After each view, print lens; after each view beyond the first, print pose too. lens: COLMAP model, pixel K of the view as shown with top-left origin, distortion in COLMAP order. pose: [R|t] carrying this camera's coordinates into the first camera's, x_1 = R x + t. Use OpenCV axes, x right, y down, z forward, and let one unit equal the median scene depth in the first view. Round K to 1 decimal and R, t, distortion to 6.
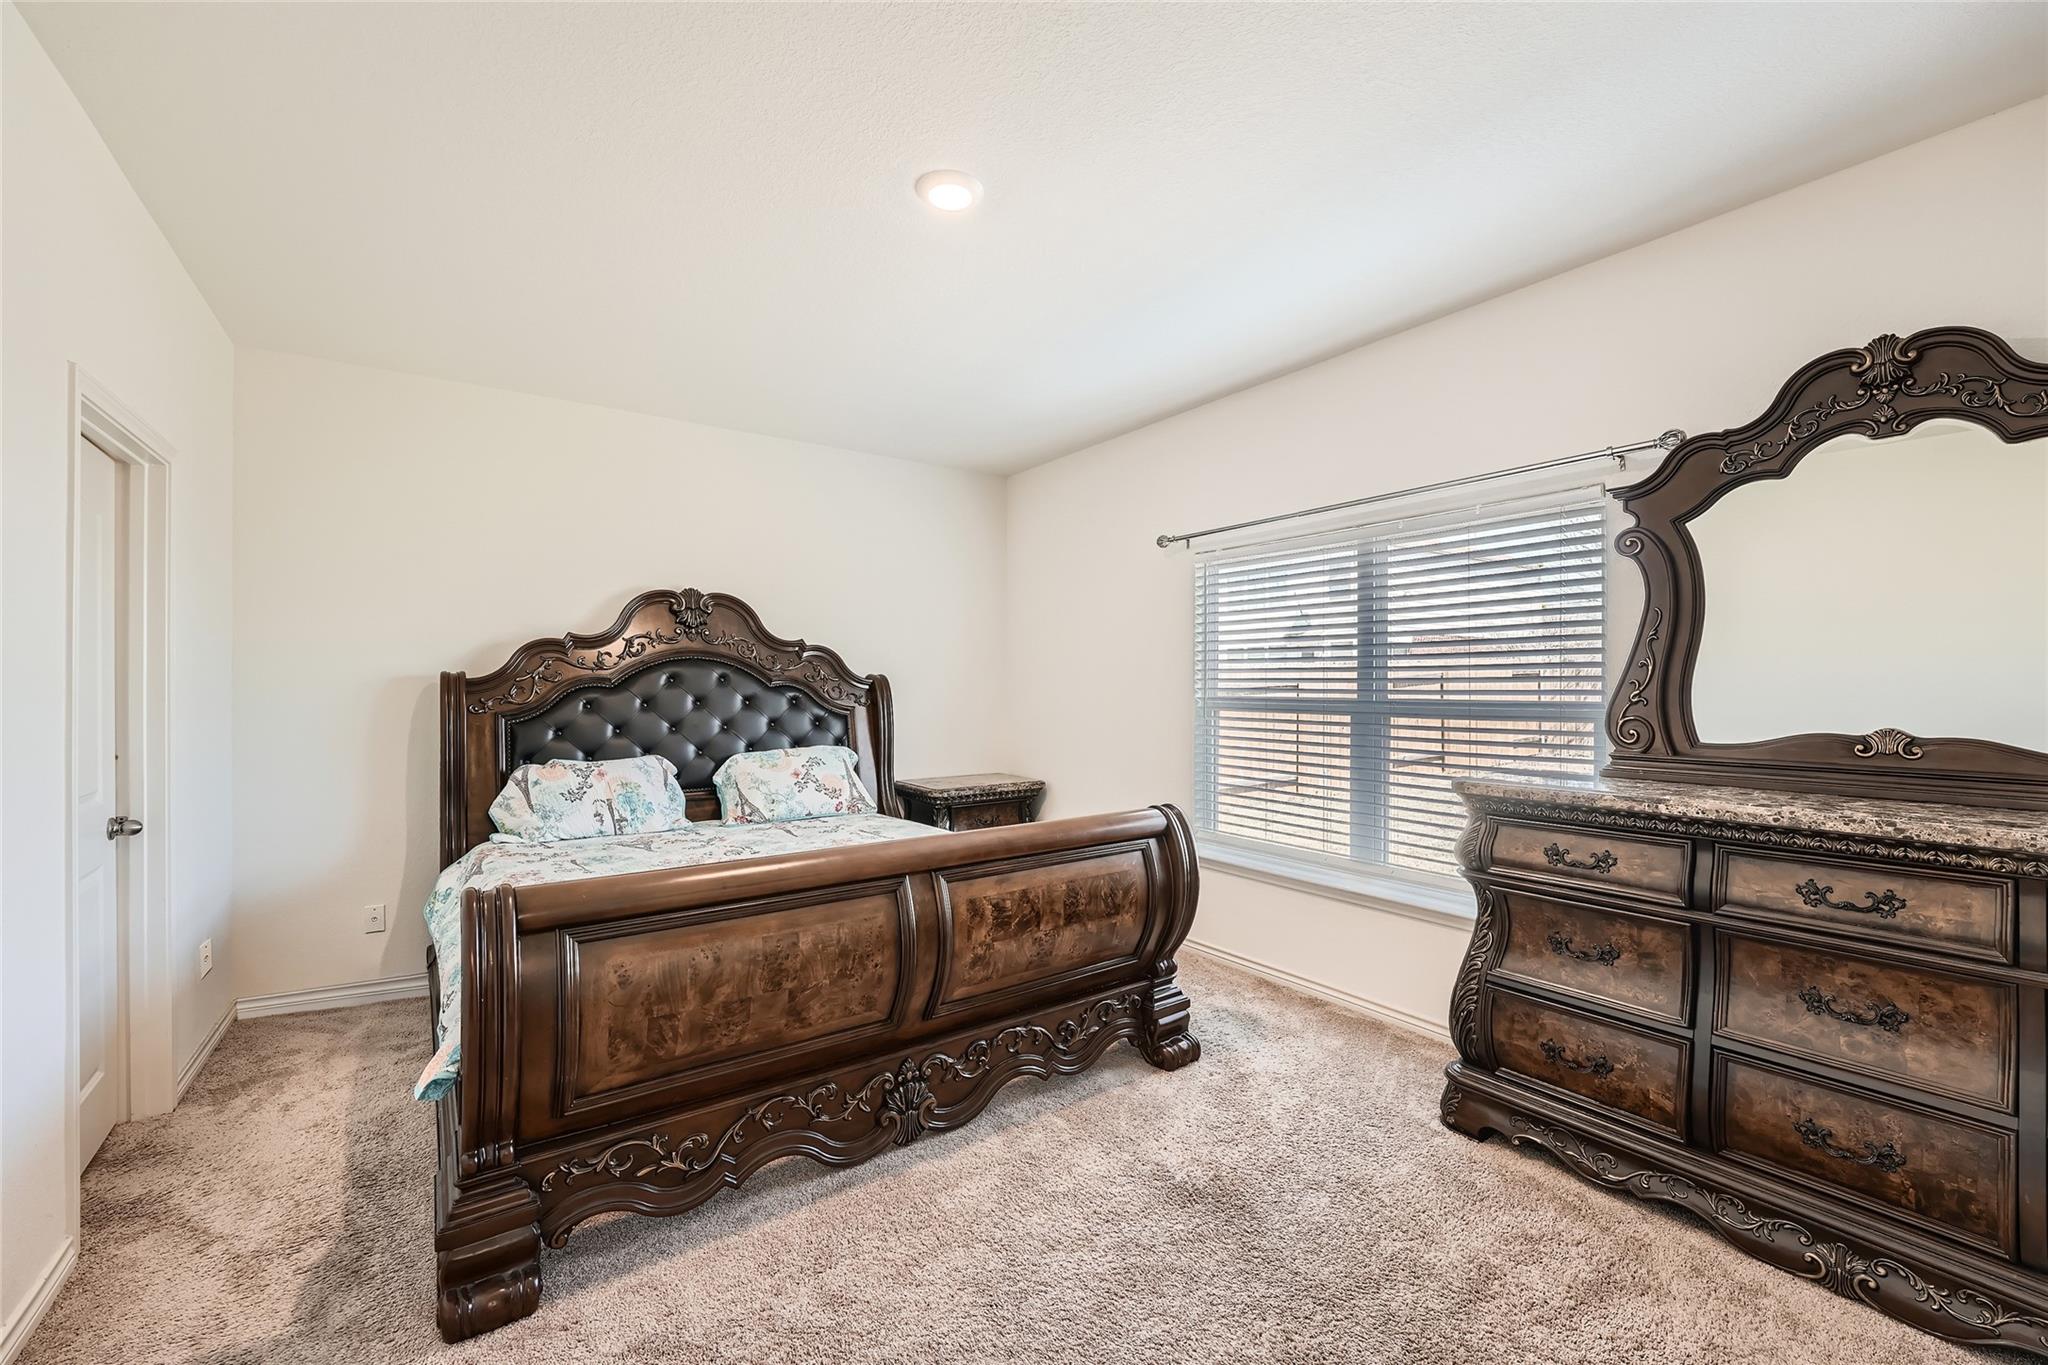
lens RADIAL K [[914.9, 0, 970.0], [0, 914.9, 681.6], [0, 0, 1]] dist [-0.017147, -0.000103]
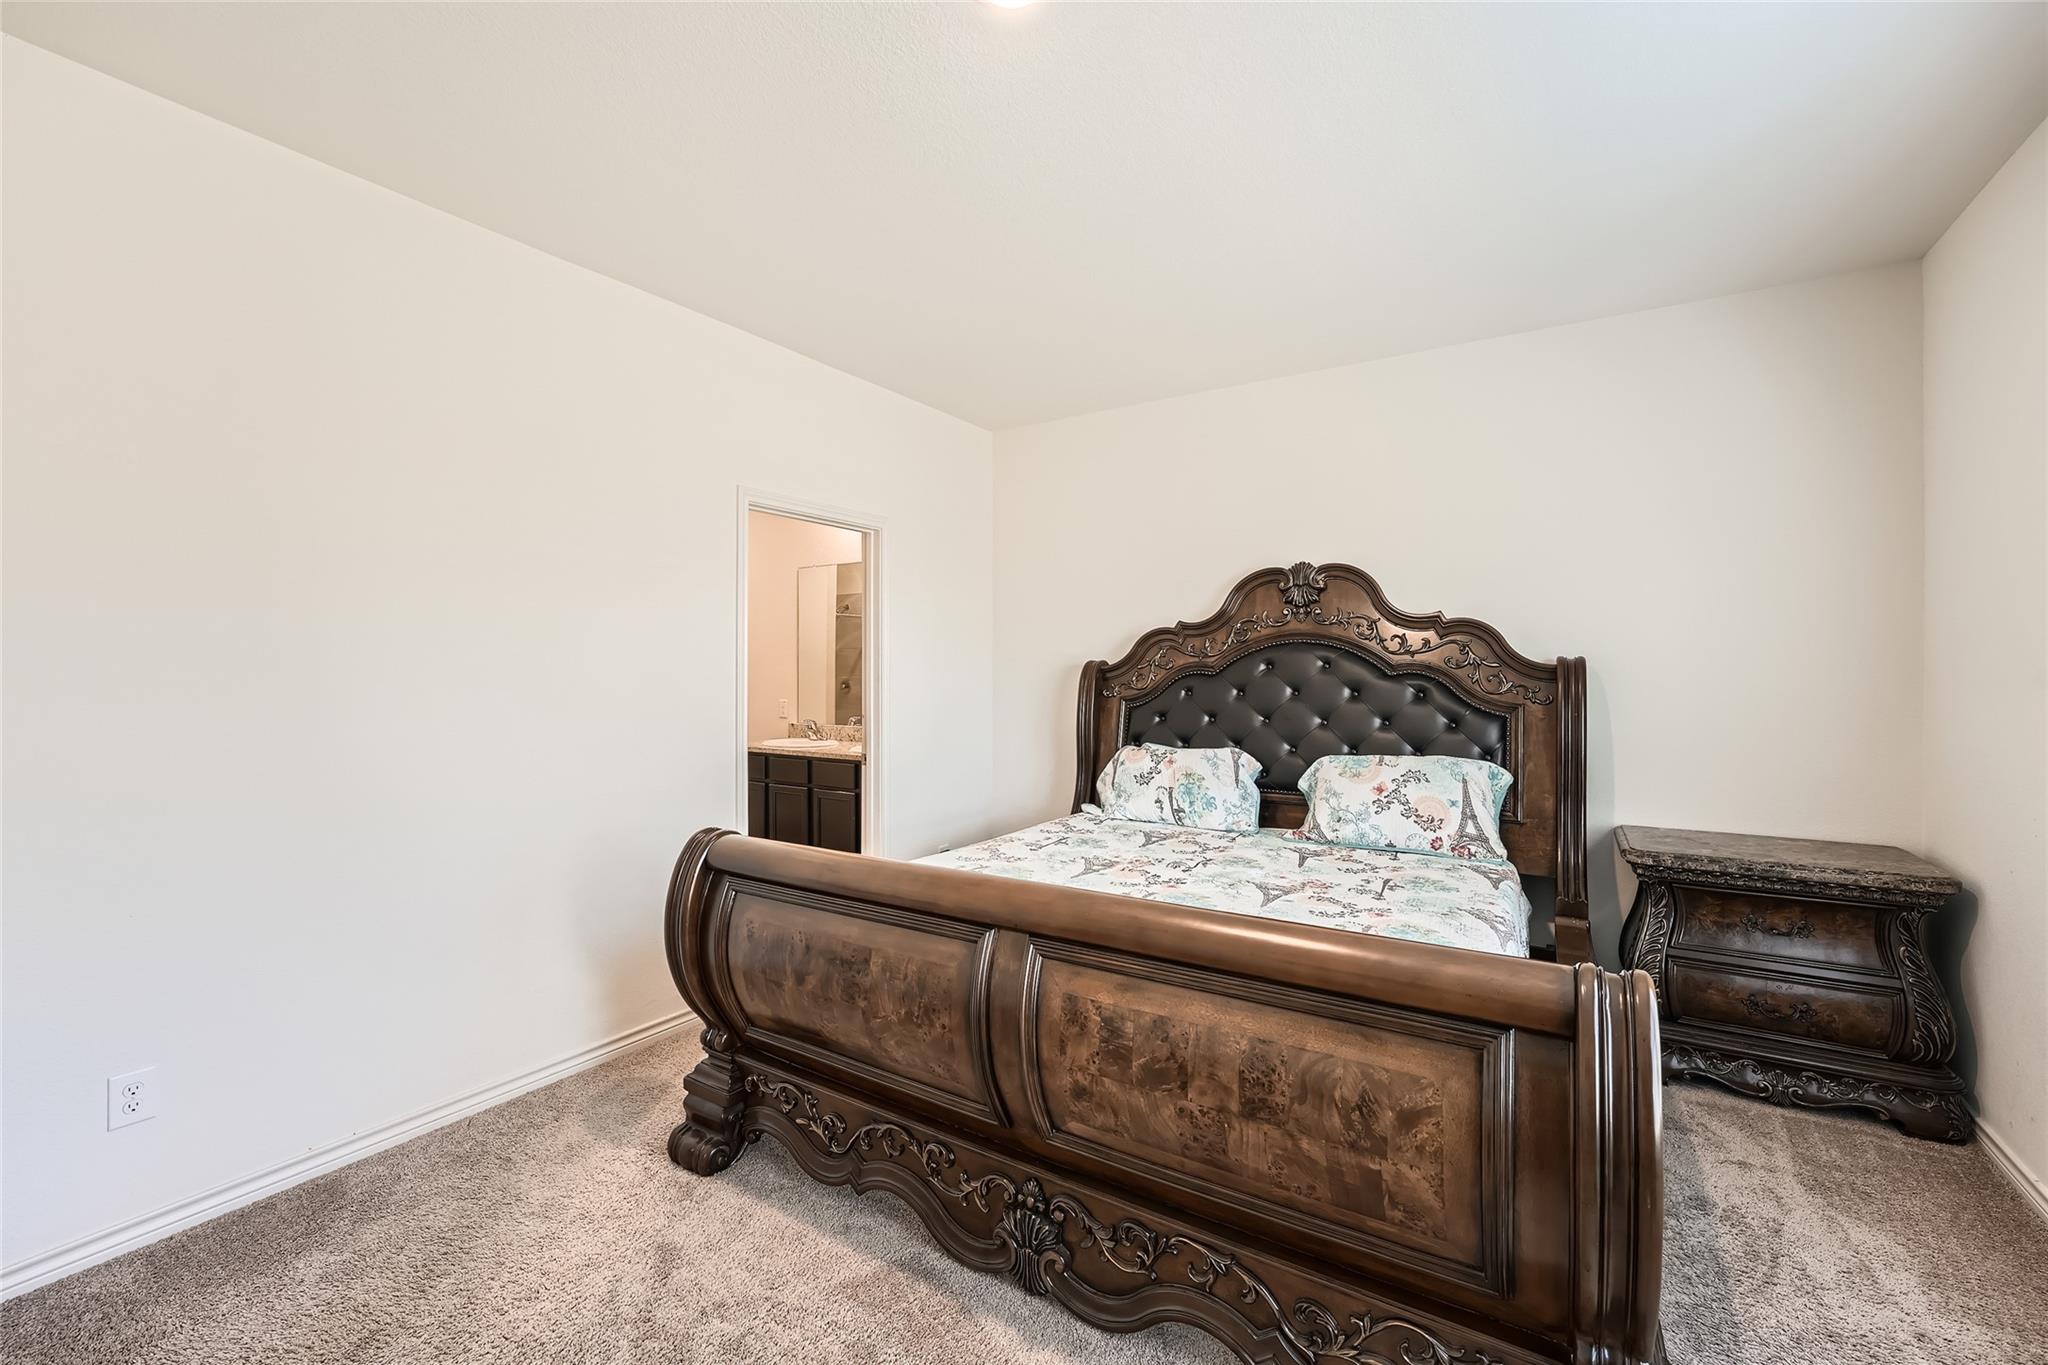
lens RADIAL K [[833.2, 0, 1028.2], [0, 833.2, 673.1], [0, 0, 1]] dist [-0.013914, -0.000076]
pose [[0.364125, 0.003529, -0.931344, 0.389214], [0.000762, 0.999991, 0.004087, 0.000942], [0.931350, -0.002198, 0.364119, 0.528861]]
